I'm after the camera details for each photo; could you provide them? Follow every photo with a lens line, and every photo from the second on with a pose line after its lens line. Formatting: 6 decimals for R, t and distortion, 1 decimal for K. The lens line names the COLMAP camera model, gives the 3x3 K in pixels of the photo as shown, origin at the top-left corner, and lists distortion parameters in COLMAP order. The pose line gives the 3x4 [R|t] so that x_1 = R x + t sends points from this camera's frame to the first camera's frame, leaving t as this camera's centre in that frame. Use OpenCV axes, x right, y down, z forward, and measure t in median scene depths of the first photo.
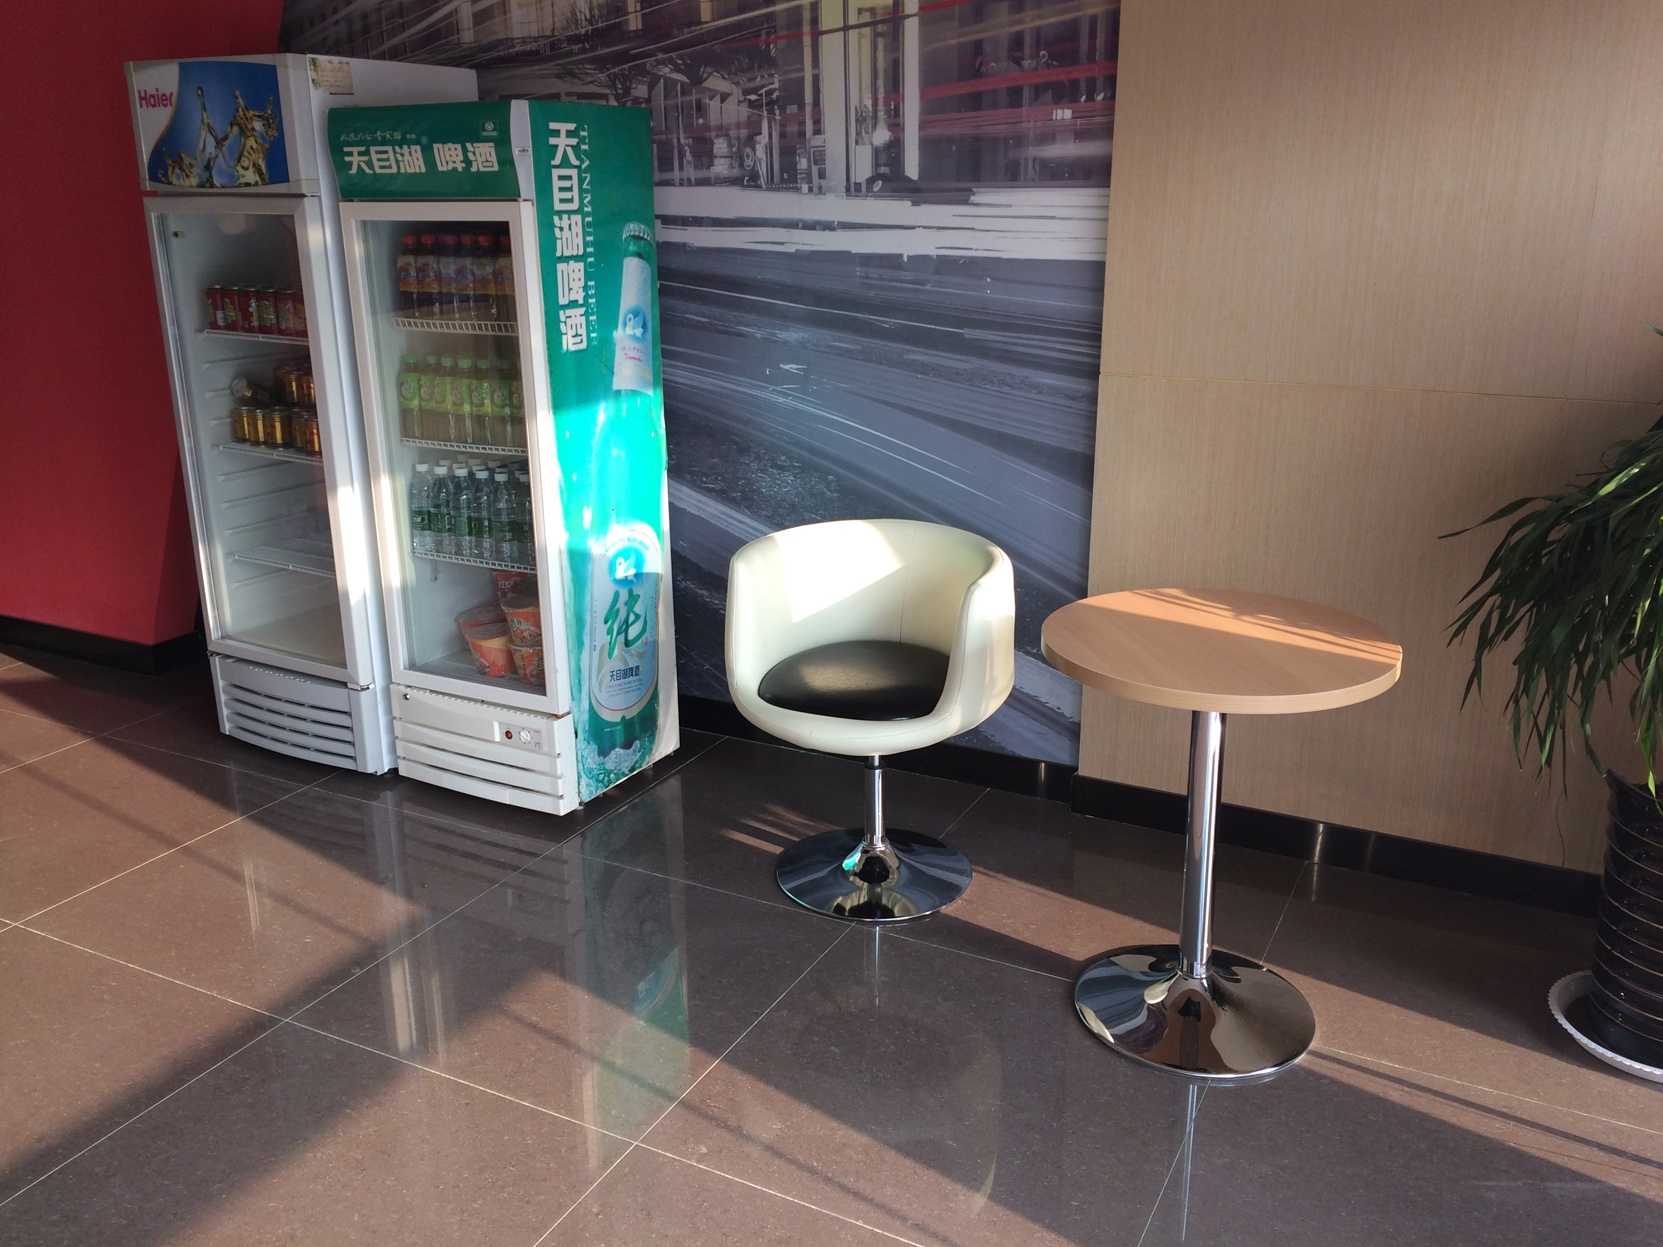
lens RADIAL K [[1423.8, 0, 836.3], [0, 1423.8, 612.8], [0, 0, 1]] dist [0.059792, -0.059194]
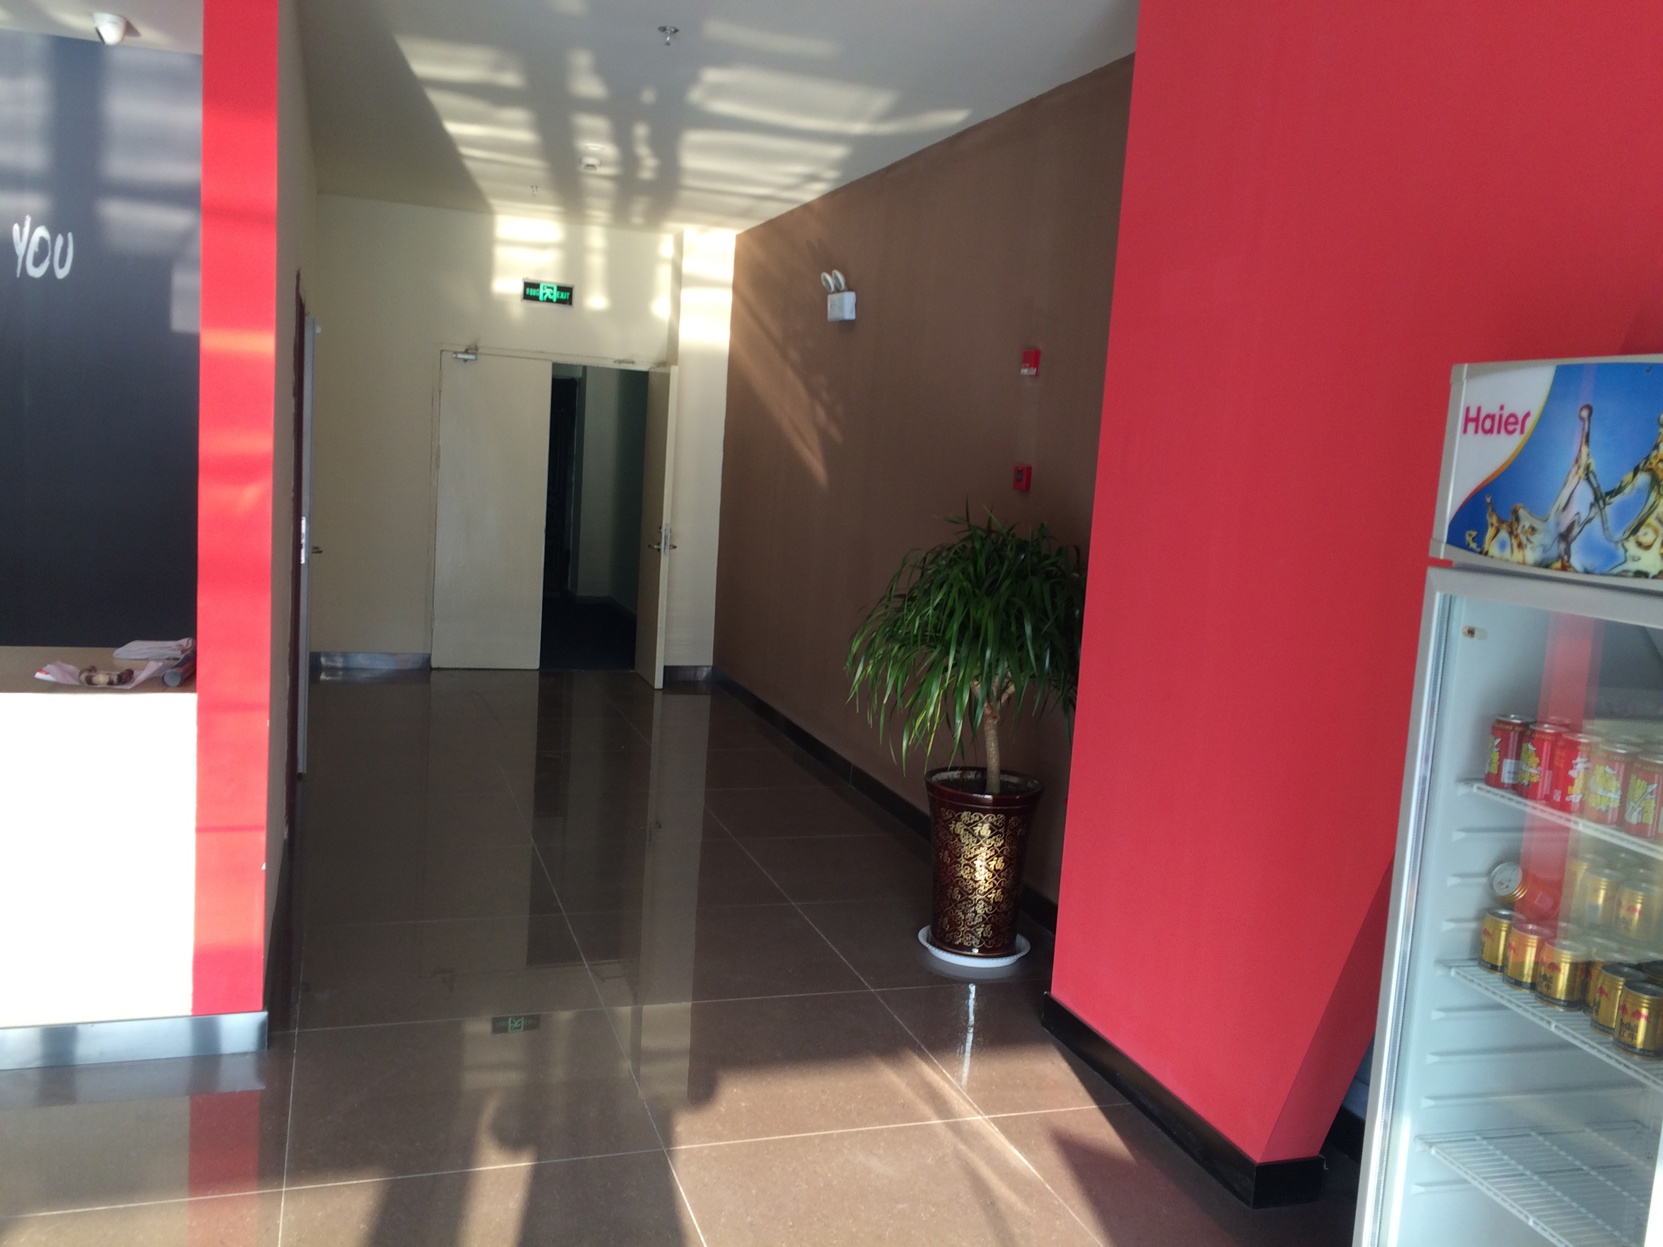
lens RADIAL K [[1423.8, 0, 834.7], [0, 1423.8, 620.0], [0, 0, 1]] dist [0.059792, -0.059194]
pose [[0.720905, 0.134515, -0.679855, -0.243422], [-0.265251, 0.959842, -0.091355, -0.142858], [0.640264, 0.246191, 0.727635, 0.391353]]
